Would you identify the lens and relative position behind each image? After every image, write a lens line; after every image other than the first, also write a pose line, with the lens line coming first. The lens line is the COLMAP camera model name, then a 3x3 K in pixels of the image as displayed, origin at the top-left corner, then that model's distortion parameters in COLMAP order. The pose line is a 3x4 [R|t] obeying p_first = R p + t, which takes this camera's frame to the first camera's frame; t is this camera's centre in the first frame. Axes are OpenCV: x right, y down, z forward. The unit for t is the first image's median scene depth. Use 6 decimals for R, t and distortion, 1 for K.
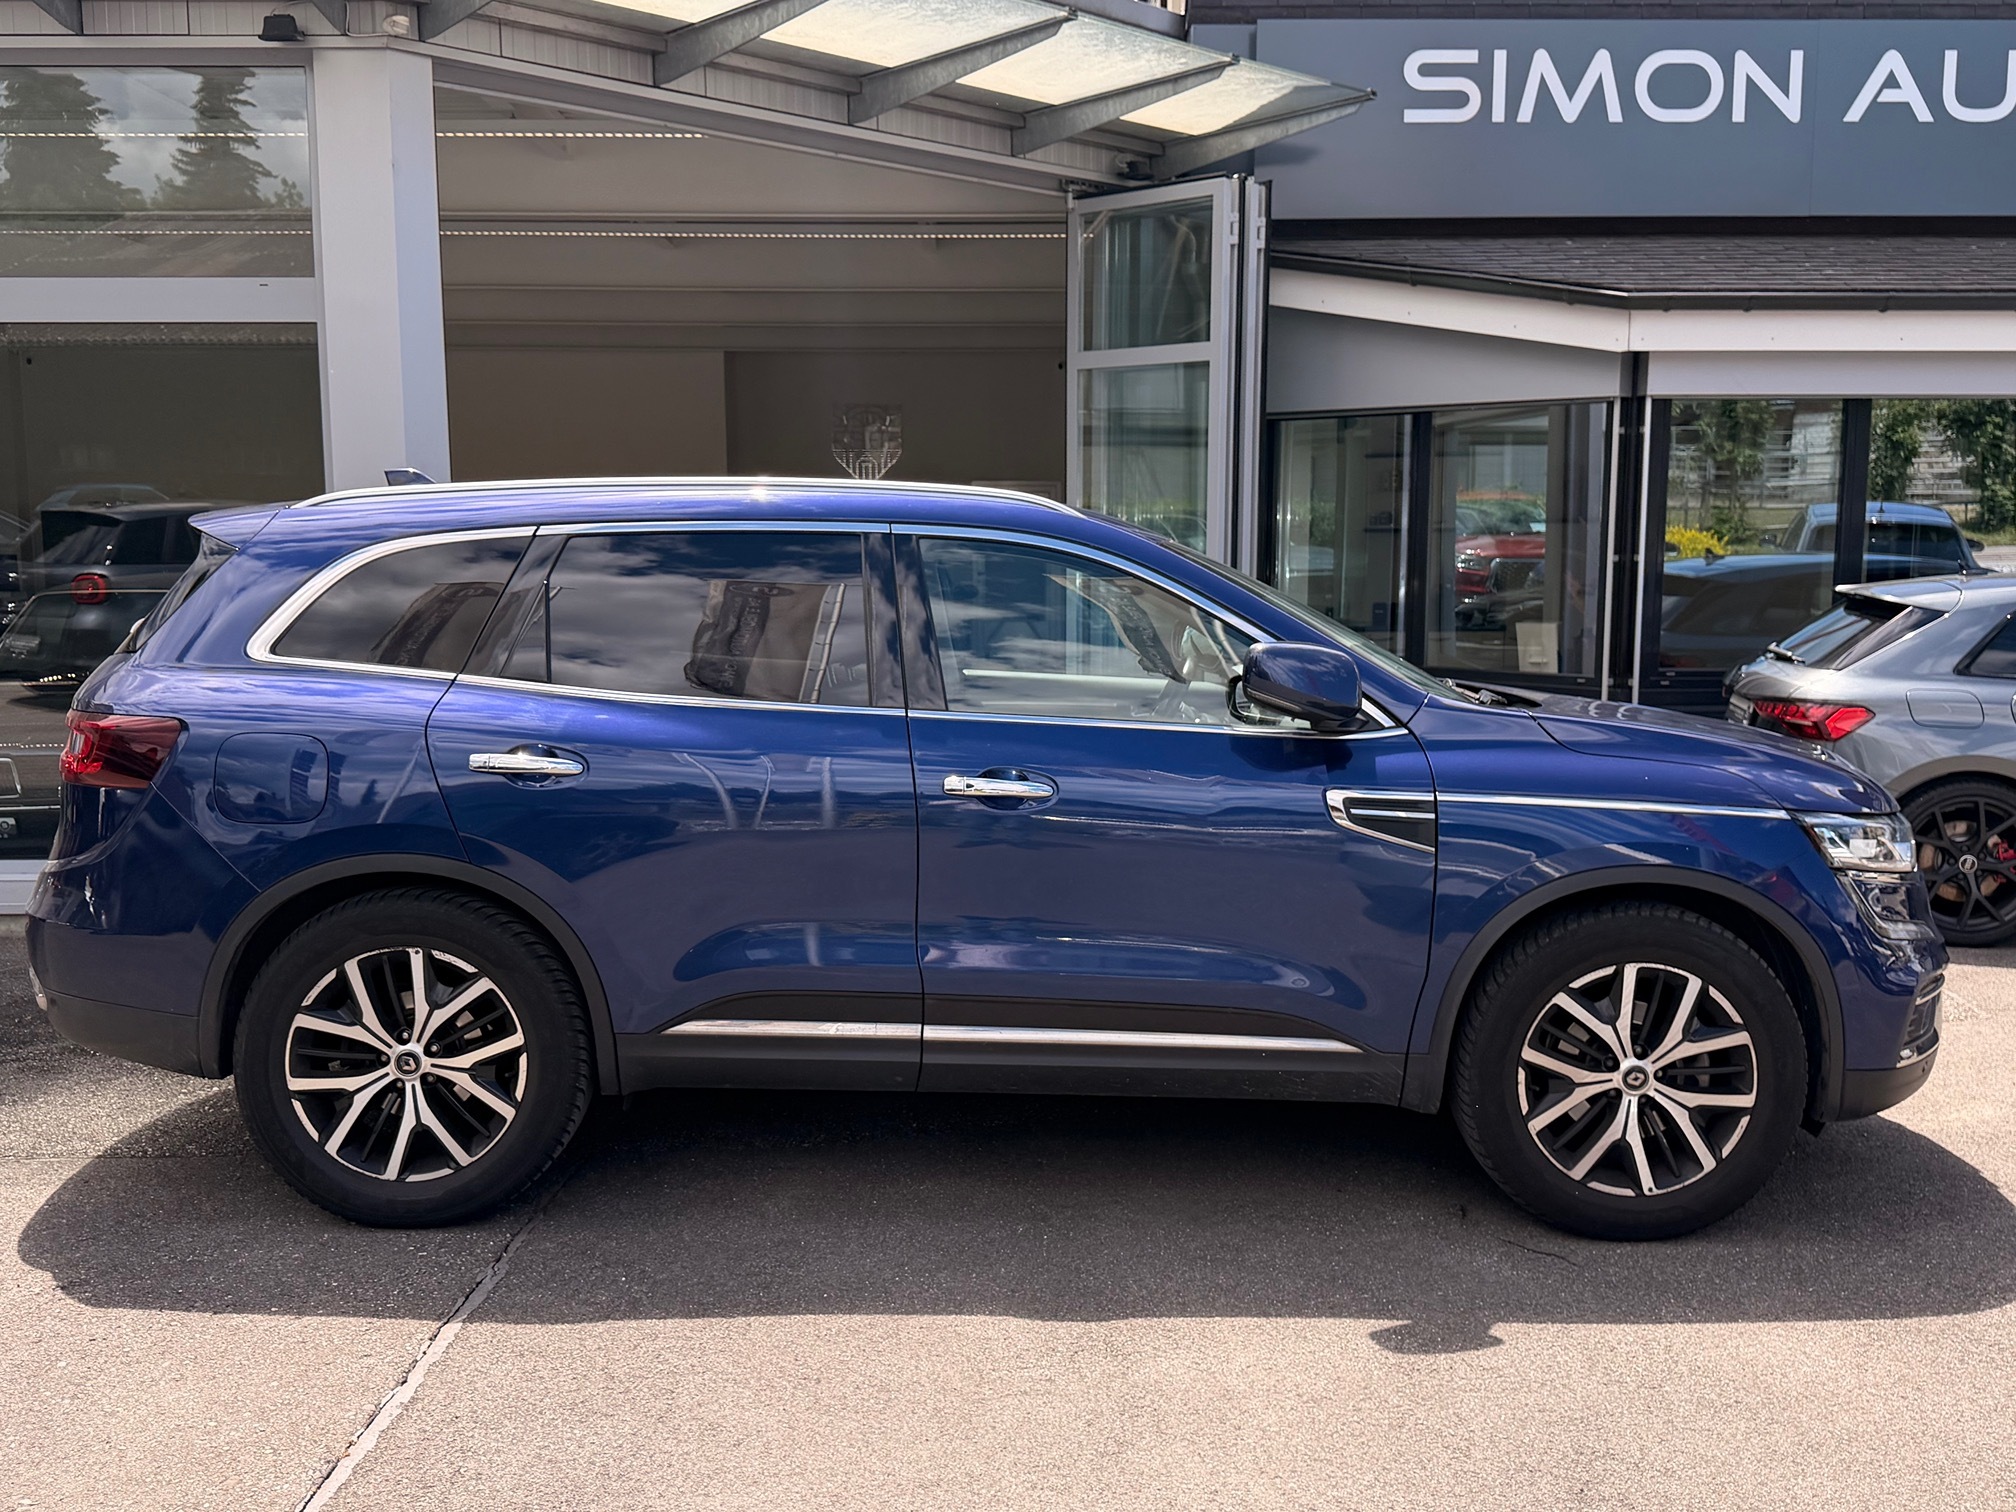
lens RADIAL K [[1918.7, 0, 966.0], [0, 1918.7, 727.6], [0, 0, 1]] dist [0.041289, 0.000000]
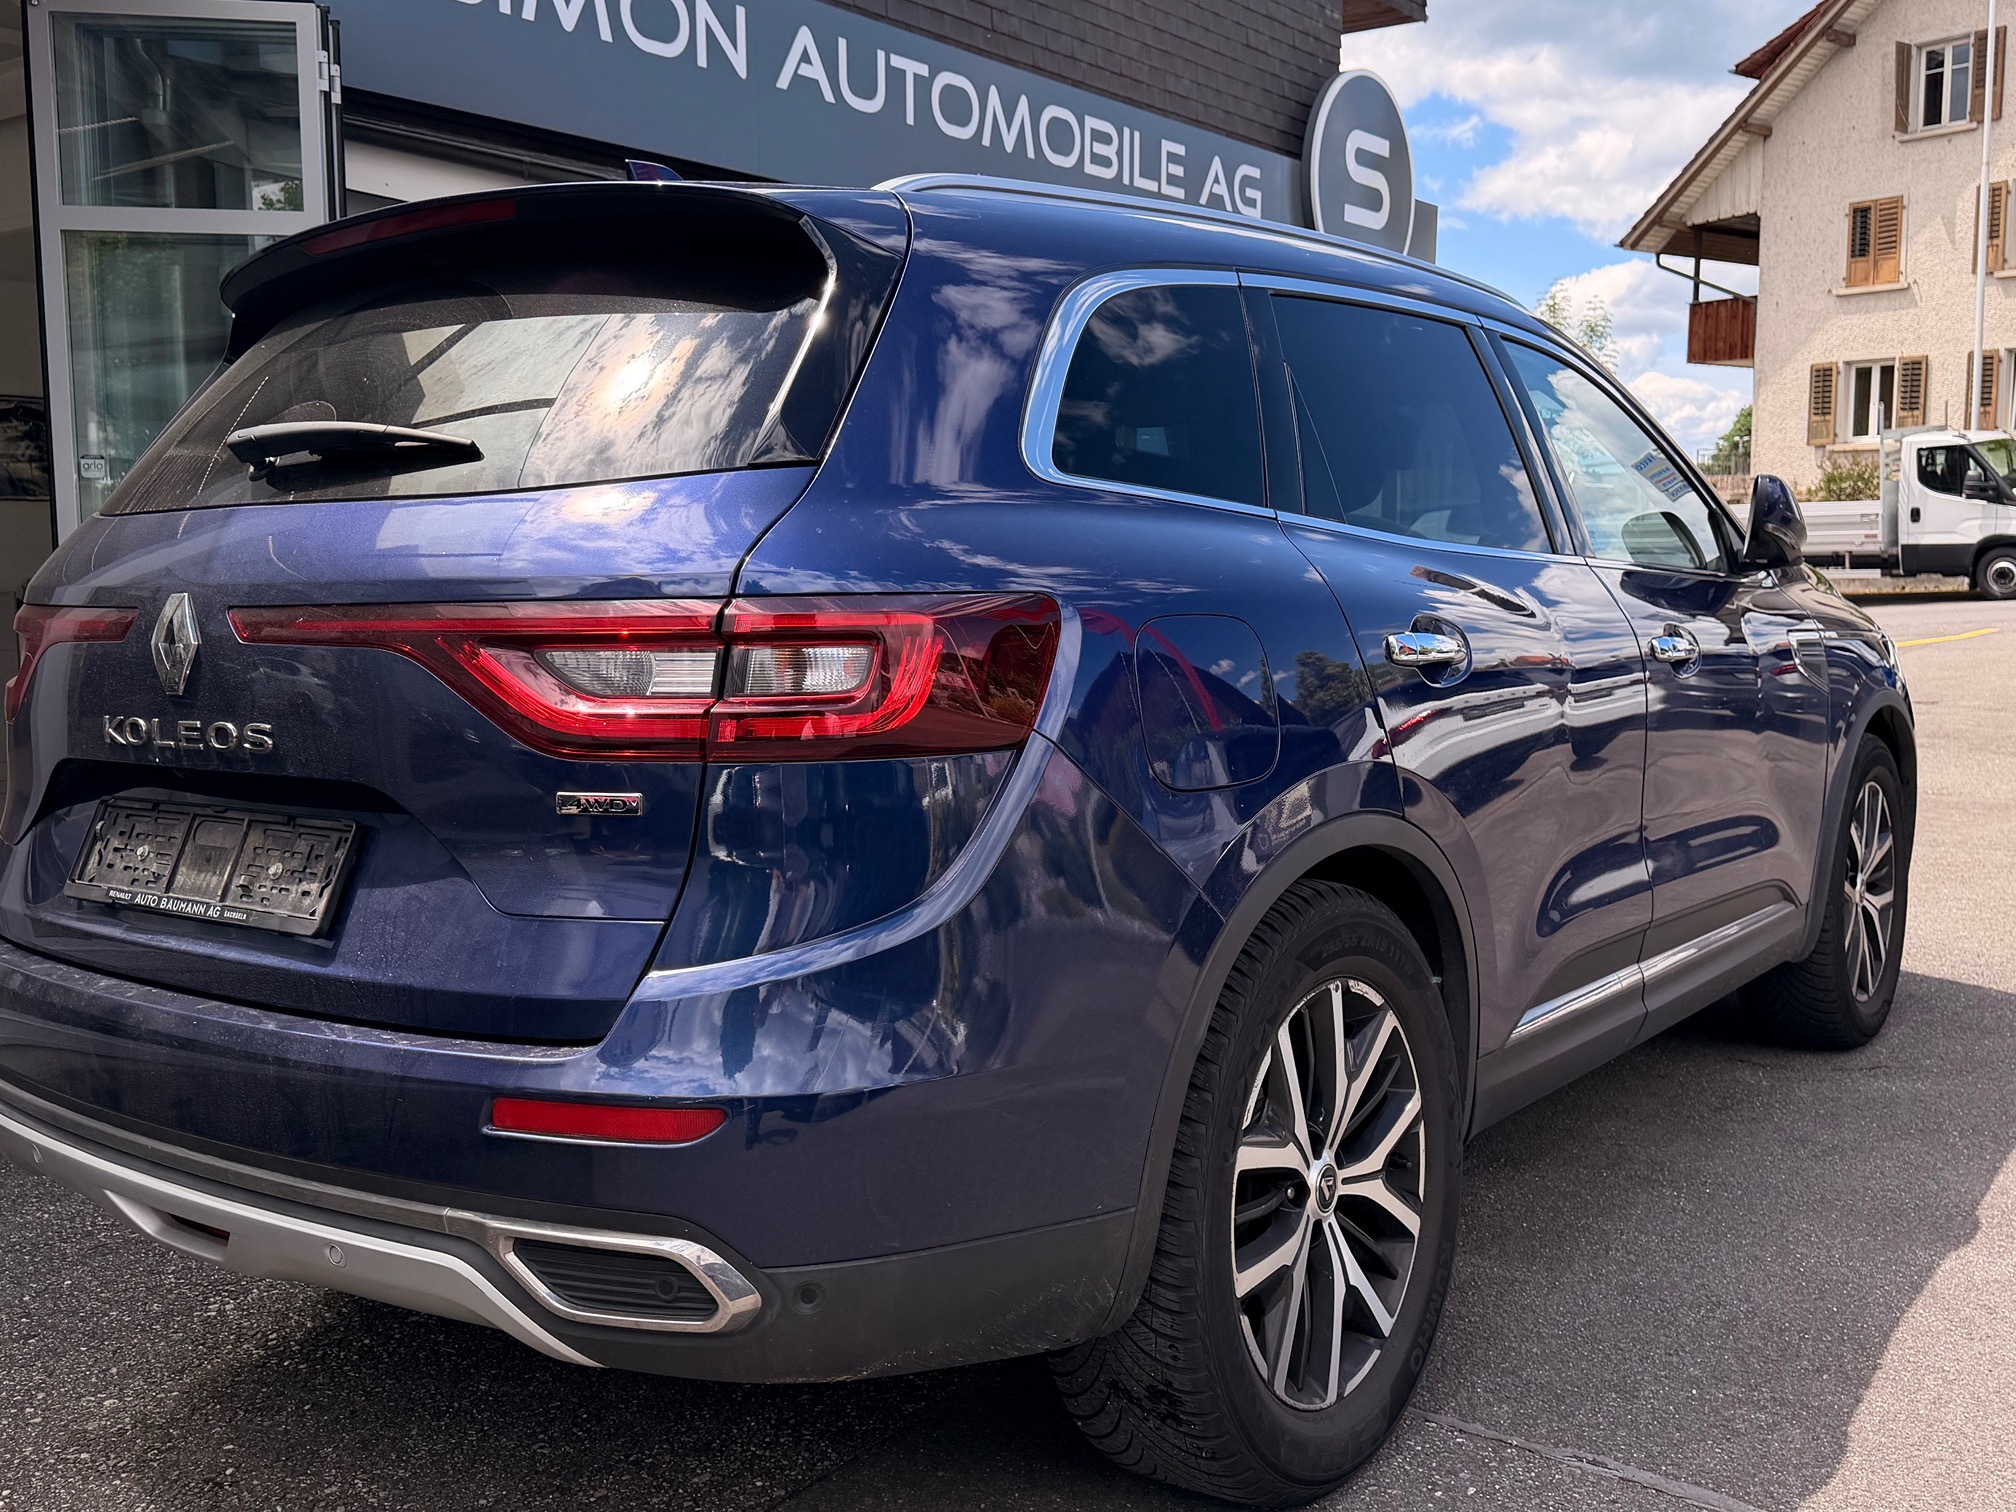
lens RADIAL K [[1918.7, 0, 1017.1], [0, 1918.7, 746.9], [0, 0, 1]] dist [0.041289, 0.000000]
pose [[0.610941, -0.084195, 0.787187, -0.778874], [0.084146, 0.995602, 0.041180, 0.014609], [-0.787192, 0.041080, 0.615338, 0.720070]]
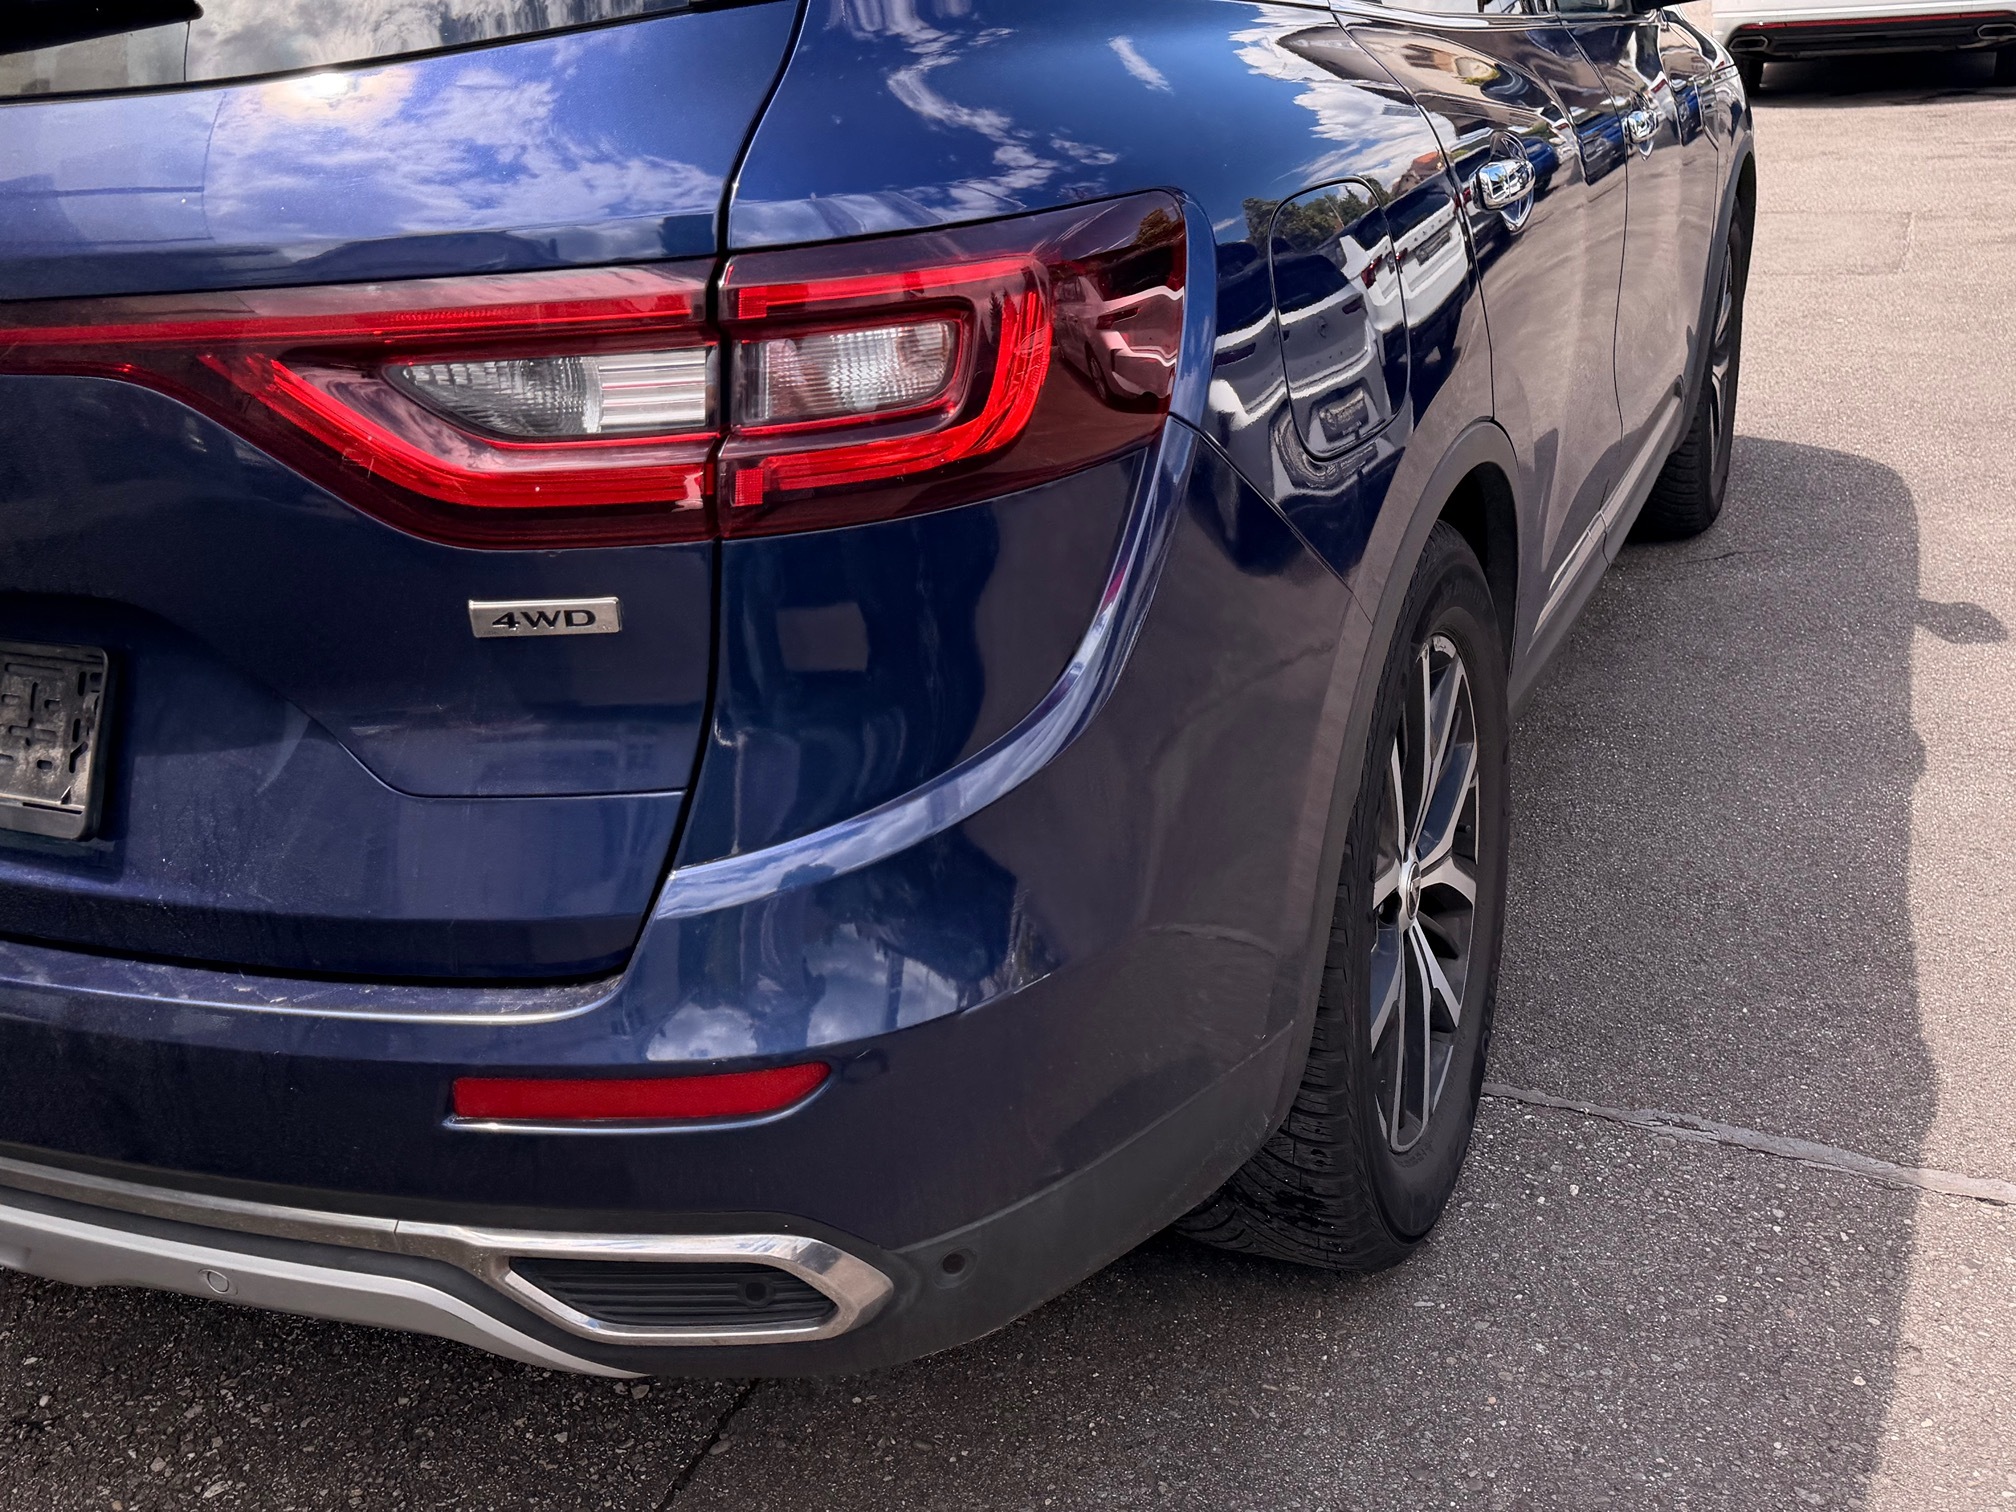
lens RADIAL K [[1918.7, 0, 1011.6], [0, 1918.7, 746.6], [0, 0, 1]] dist [0.041289, 0.000000]
pose [[0.434410, -0.365888, 0.823052, -0.698120], [0.145861, 0.930291, 0.336576, -0.026870], [-0.888827, -0.026161, 0.457496, 0.877561]]
